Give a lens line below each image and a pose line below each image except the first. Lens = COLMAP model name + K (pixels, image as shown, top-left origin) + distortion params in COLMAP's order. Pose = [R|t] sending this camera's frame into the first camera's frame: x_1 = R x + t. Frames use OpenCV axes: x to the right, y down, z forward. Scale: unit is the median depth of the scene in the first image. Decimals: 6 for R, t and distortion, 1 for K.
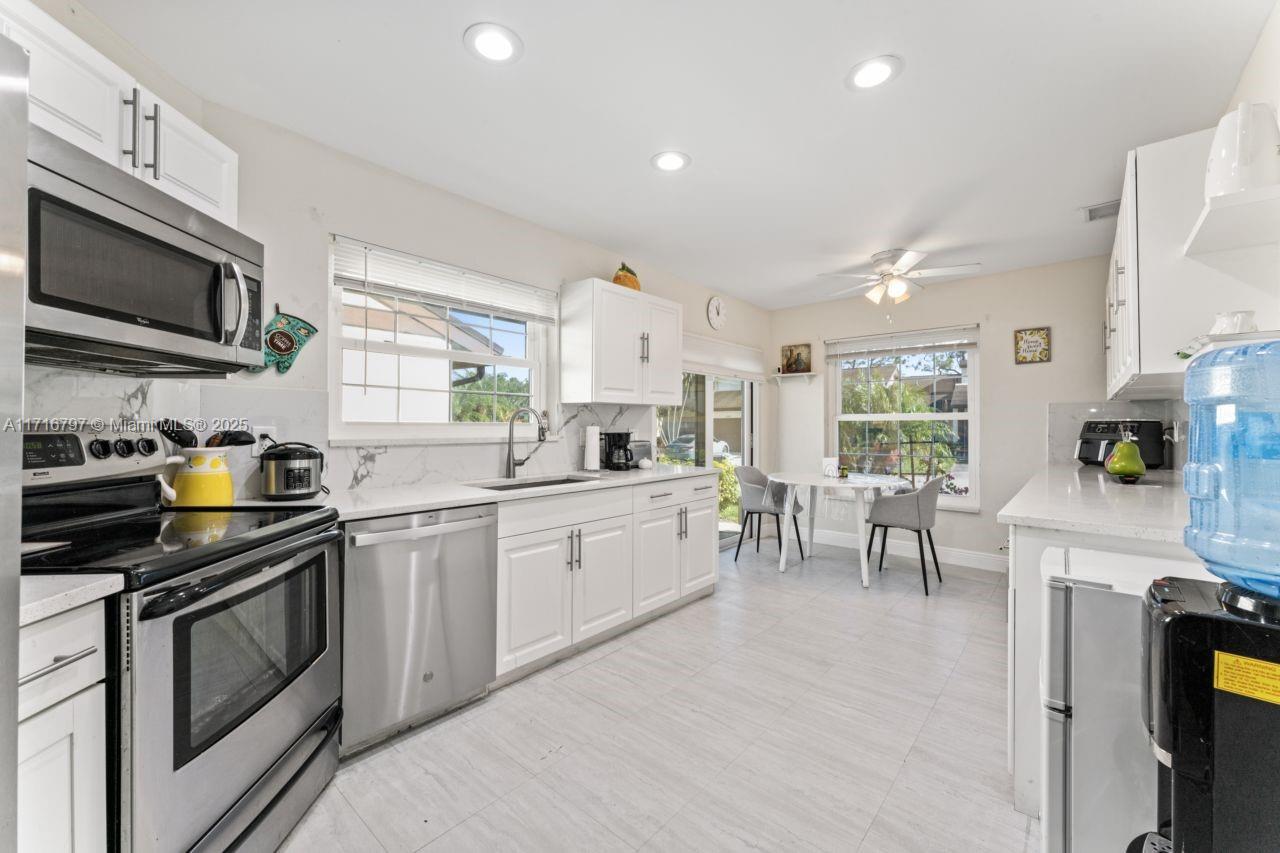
lens RADIAL K [[507.8, 0, 644.2], [0, 507.8, 422.6], [0, 0, 1]] dist [0.001940, 0.000137]
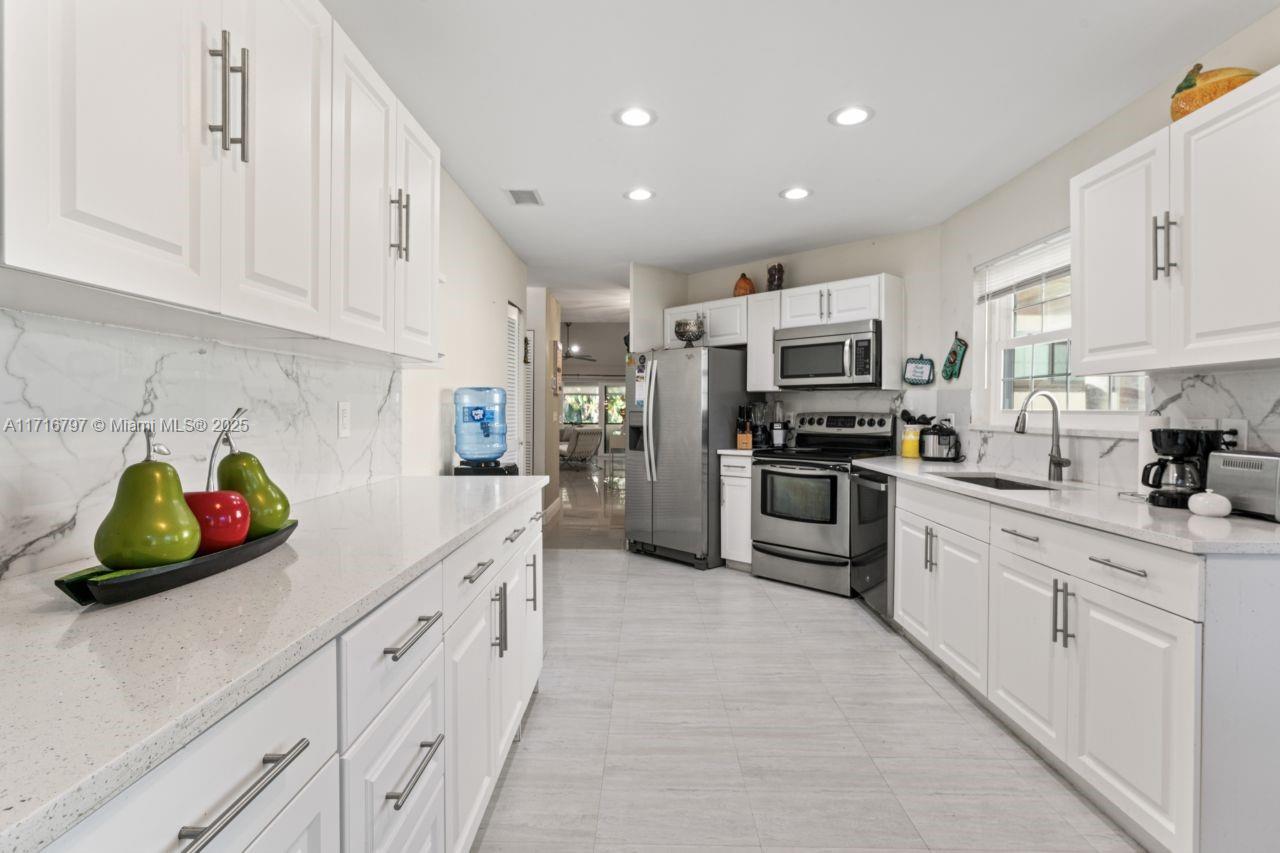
lens RADIAL K [[664.7, 0, 630.0], [0, 664.7, 418.6], [0, 0, 1]] dist [-0.000658, -0.000573]
pose [[-0.775999, 0.003687, -0.630723, 0.925066], [-0.001229, 0.999972, 0.007358, 0.006384], [0.630732, 0.006485, -0.775973, 1.413403]]
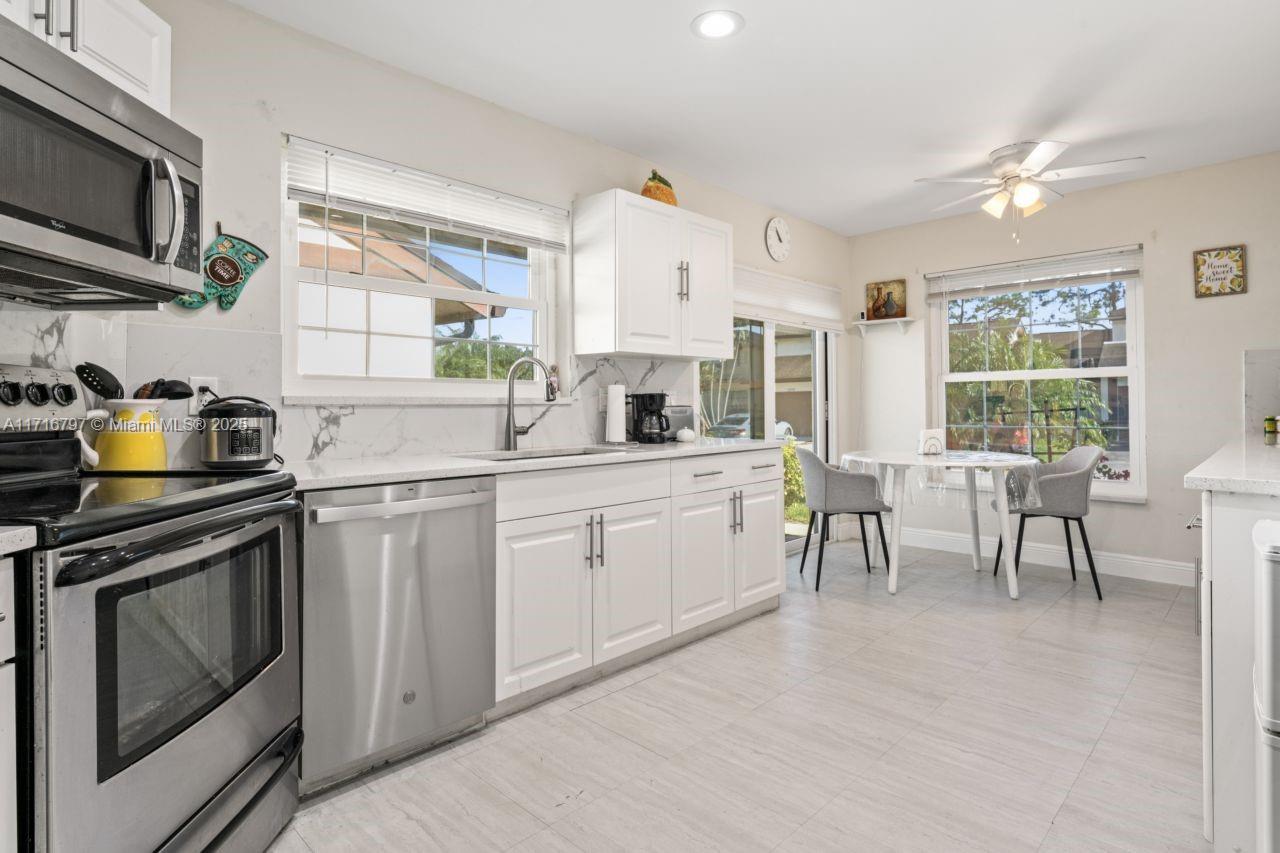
lens RADIAL K [[664.7, 0, 638.5], [0, 664.7, 397.3], [0, 0, 1]] dist [-0.000658, -0.000573]
pose [[0.998055, -0.009565, -0.061598, -0.008157], [0.009205, 0.999939, -0.006130, 0.037547], [0.061653, 0.005551, 0.998082, 0.009464]]
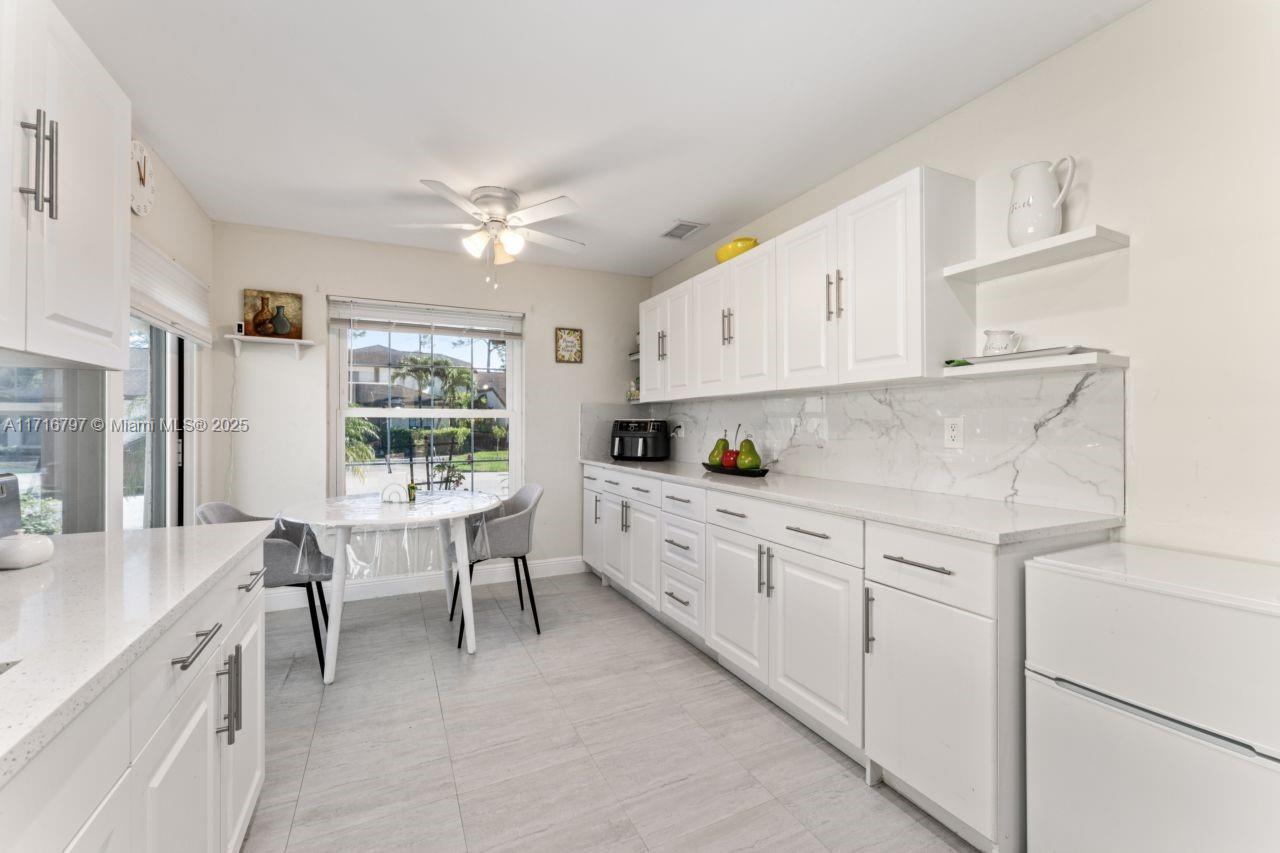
lens RADIAL K [[507.8, 0, 635.9], [0, 507.8, 425.2], [0, 0, 1]] dist [0.001940, 0.000137]
pose [[0.405539, -0.000975, 0.914077, -0.157256], [-0.006910, 0.999968, 0.004132, 0.003181], [-0.914052, -0.007992, 0.405519, 0.676746]]
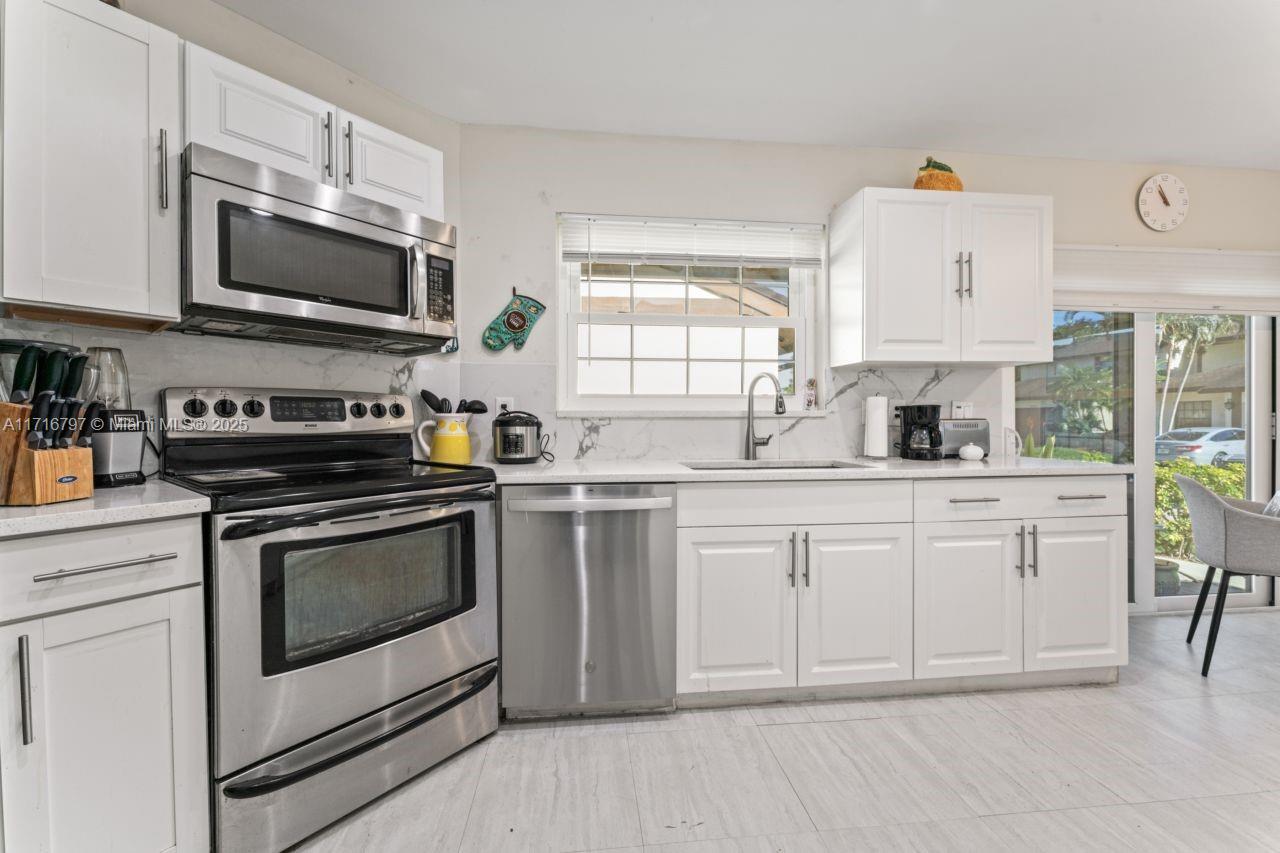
lens RADIAL K [[507.8, 0, 639.1], [0, 507.8, 422.8], [0, 0, 1]] dist [0.001940, 0.000137]
pose [[0.729443, 0.000112, -0.684042, 0.174599], [0.009013, 0.999912, 0.009774, 0.040147], [0.683982, -0.013294, 0.729377, 0.277699]]
